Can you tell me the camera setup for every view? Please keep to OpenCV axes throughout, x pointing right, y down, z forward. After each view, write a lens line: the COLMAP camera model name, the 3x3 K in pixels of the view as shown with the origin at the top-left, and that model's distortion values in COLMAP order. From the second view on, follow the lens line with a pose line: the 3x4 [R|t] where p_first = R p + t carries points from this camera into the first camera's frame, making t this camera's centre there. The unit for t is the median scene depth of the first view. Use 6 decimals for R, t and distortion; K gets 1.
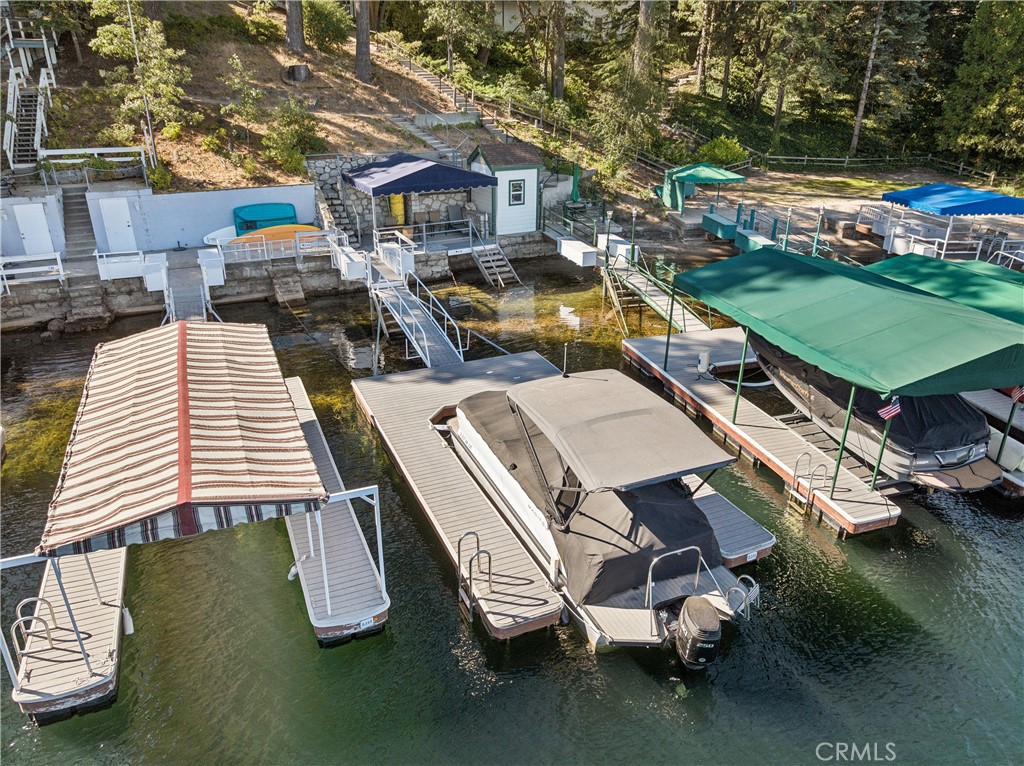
lens RADIAL K [[730.1, 0, 512.0], [0, 730.1, 383.0], [0, 0, 1]] dist [-0.010202, 0.000899]
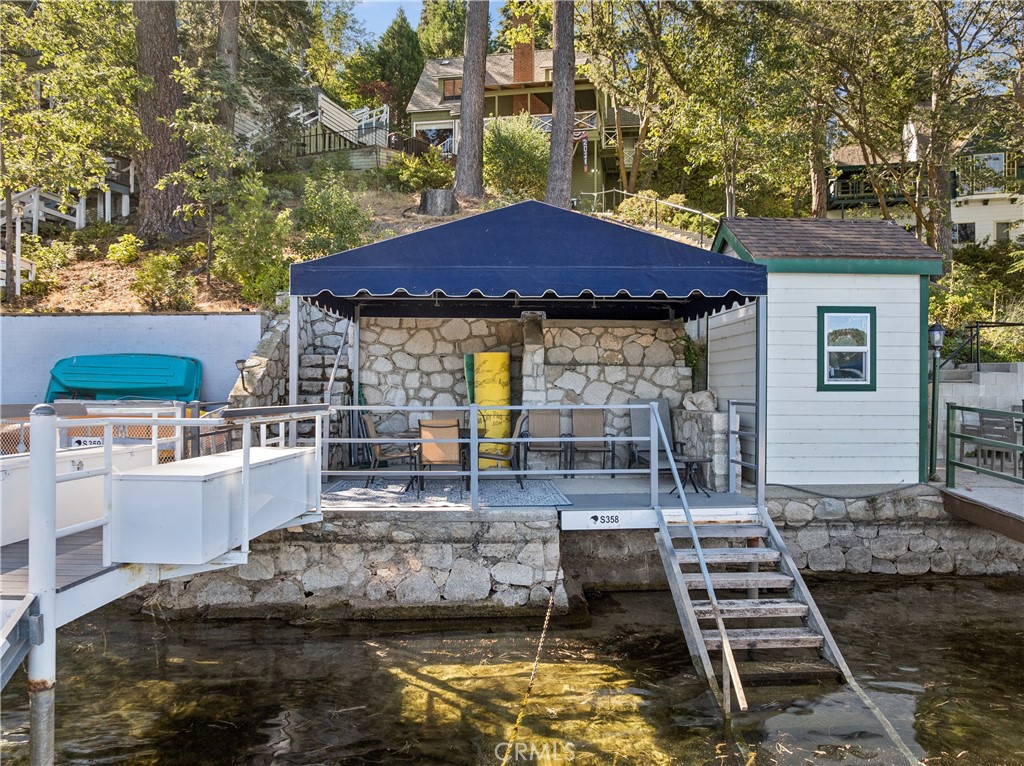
lens RADIAL K [[730.1, 0, 512.0], [0, 730.1, 383.0], [0, 0, 1]] dist [-0.010202, 0.000899]
pose [[0.900777, -0.001947, -0.434278, 0.013057], [-0.173270, 0.915339, -0.363499, -0.116331], [0.398220, 0.402679, 0.824179, 0.709028]]
